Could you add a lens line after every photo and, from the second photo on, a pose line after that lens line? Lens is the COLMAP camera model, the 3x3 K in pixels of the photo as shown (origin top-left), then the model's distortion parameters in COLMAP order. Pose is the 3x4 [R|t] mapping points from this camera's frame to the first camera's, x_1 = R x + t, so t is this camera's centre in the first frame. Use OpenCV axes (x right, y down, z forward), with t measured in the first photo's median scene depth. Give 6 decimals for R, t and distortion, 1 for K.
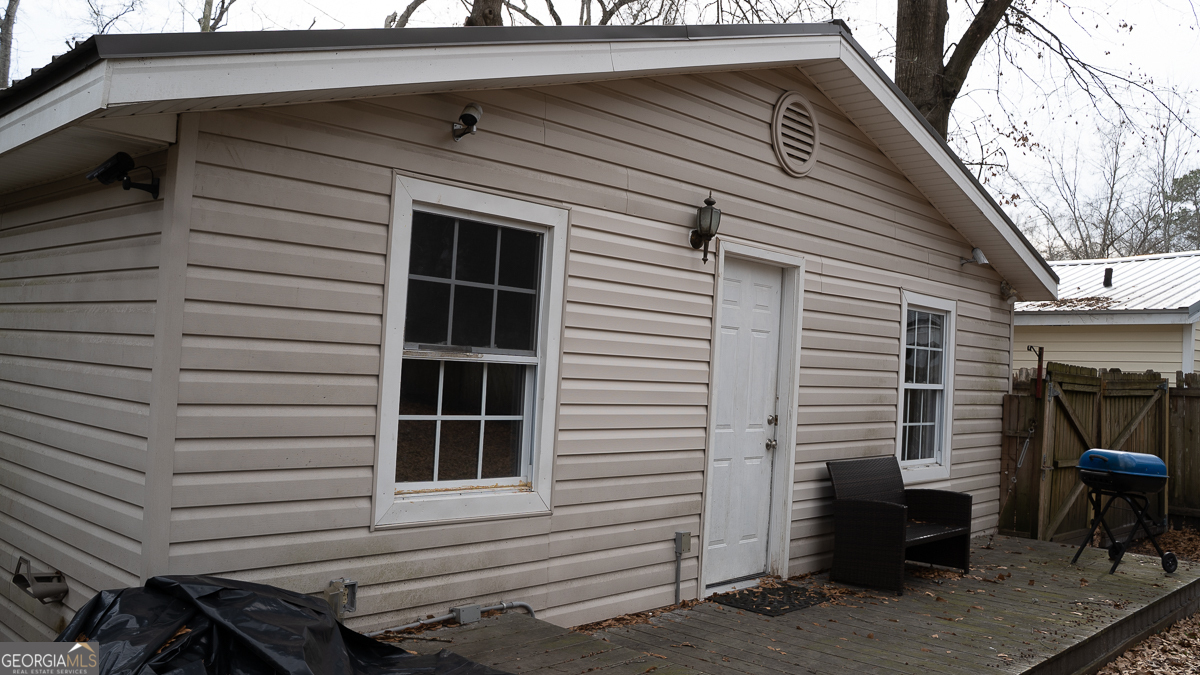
lens RADIAL K [[981.7, 0, 600.0], [0, 981.7, 337.5], [0, 0, 1]] dist [-0.109191, 0.086149]
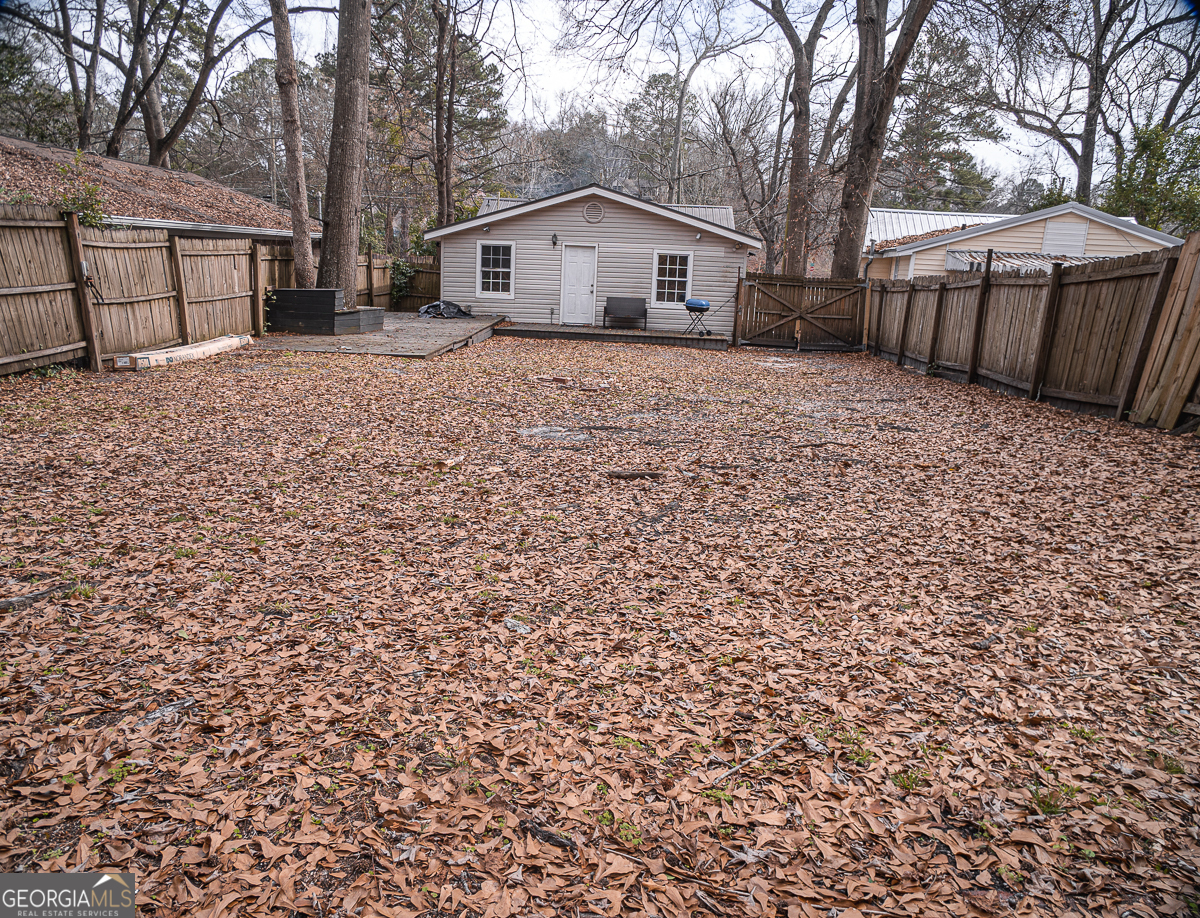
lens RADIAL K [[827.4, 0, 600.0], [0, 827.4, 459.0], [0, 0, 1]] dist [-0.145798, 0.108367]
pose [[0.645421, 0.164500, -0.745903, 3.238119], [0.015146, 0.973586, 0.227818, 0.011591], [0.763677, -0.158336, 0.625881, -1.368229]]
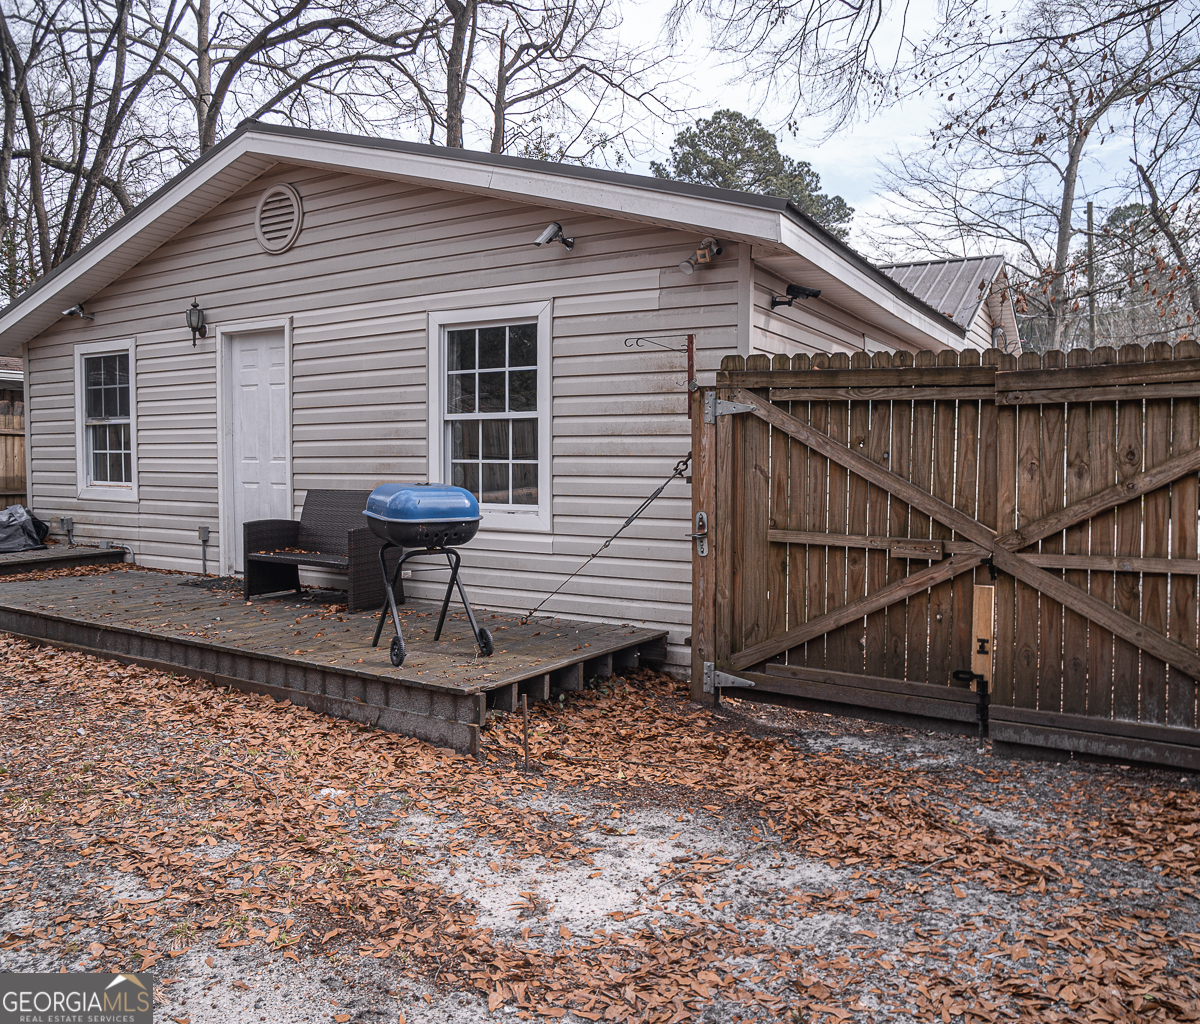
lens RADIAL K [[966.5, 0, 596.8], [0, 966.5, 493.1], [0, 0, 1]] dist [-0.083289, 0.002805]
pose [[0.205086, -0.003657, -0.978737, 1.648690], [0.041261, 0.999136, 0.004913, 0.165021], [0.977874, -0.041391, 0.205059, 1.292881]]
